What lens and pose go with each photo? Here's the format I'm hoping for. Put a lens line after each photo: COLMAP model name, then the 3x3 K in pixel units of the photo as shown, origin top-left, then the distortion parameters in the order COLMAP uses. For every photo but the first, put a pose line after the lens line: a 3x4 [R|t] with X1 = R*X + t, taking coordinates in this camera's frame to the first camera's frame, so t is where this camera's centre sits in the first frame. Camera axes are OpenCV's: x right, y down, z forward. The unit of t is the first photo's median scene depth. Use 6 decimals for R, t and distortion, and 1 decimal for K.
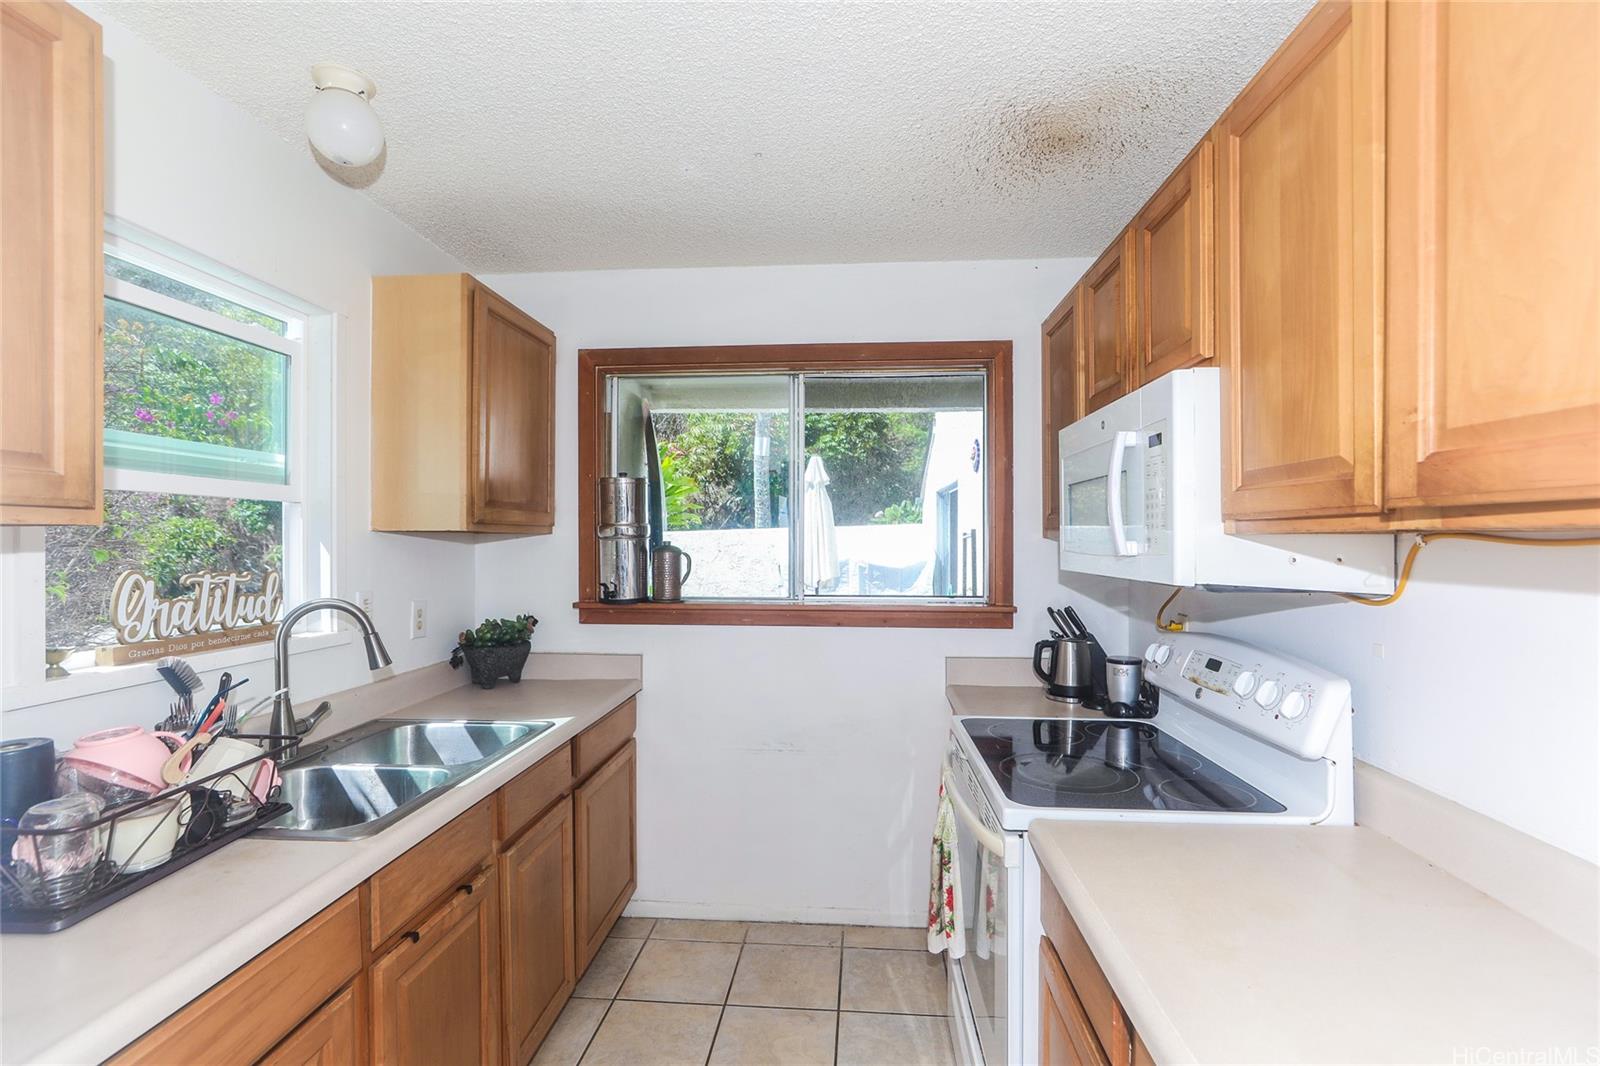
lens RADIAL K [[740.5, 0, 805.2], [0, 740.5, 533.2], [0, 0, 1]] dist [-0.018621, 0.003152]
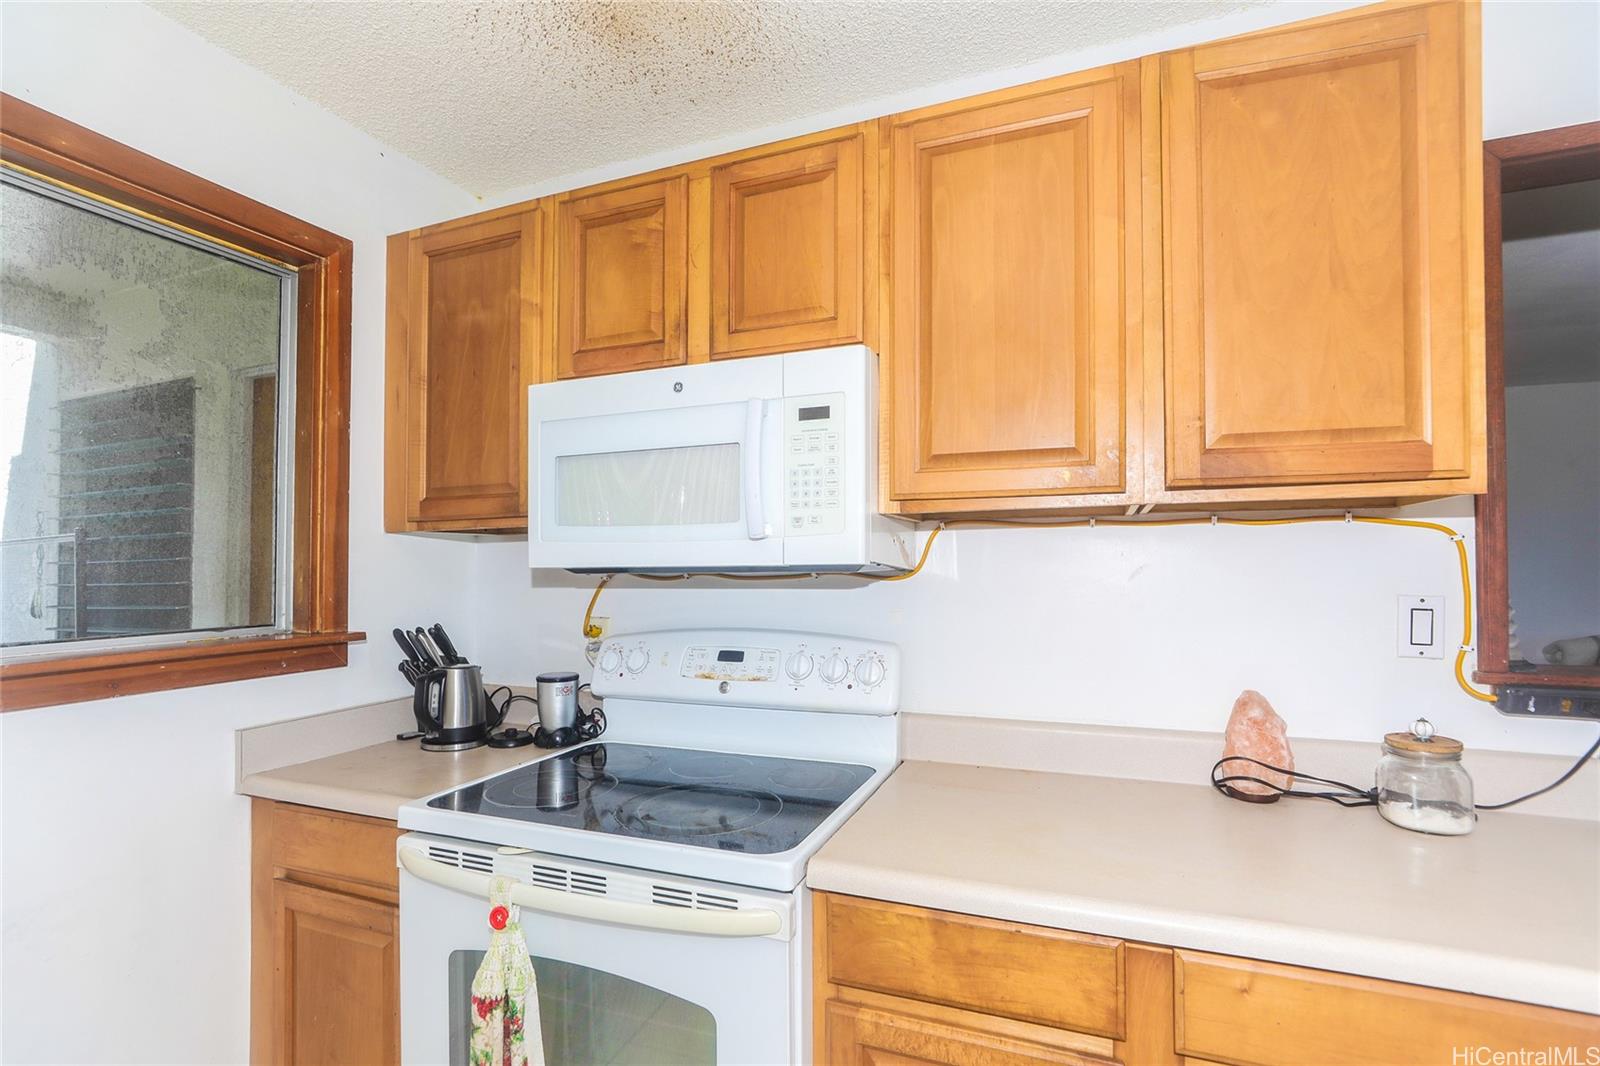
lens RADIAL K [[740.5, 0, 806.8], [0, 740.5, 545.4], [0, 0, 1]] dist [-0.018621, 0.003152]
pose [[0.290035, 0.017385, 0.956858, -0.289045], [0.002039, 0.999821, -0.018783, 0.039161], [-0.957014, 0.007399, 0.289948, 0.486210]]
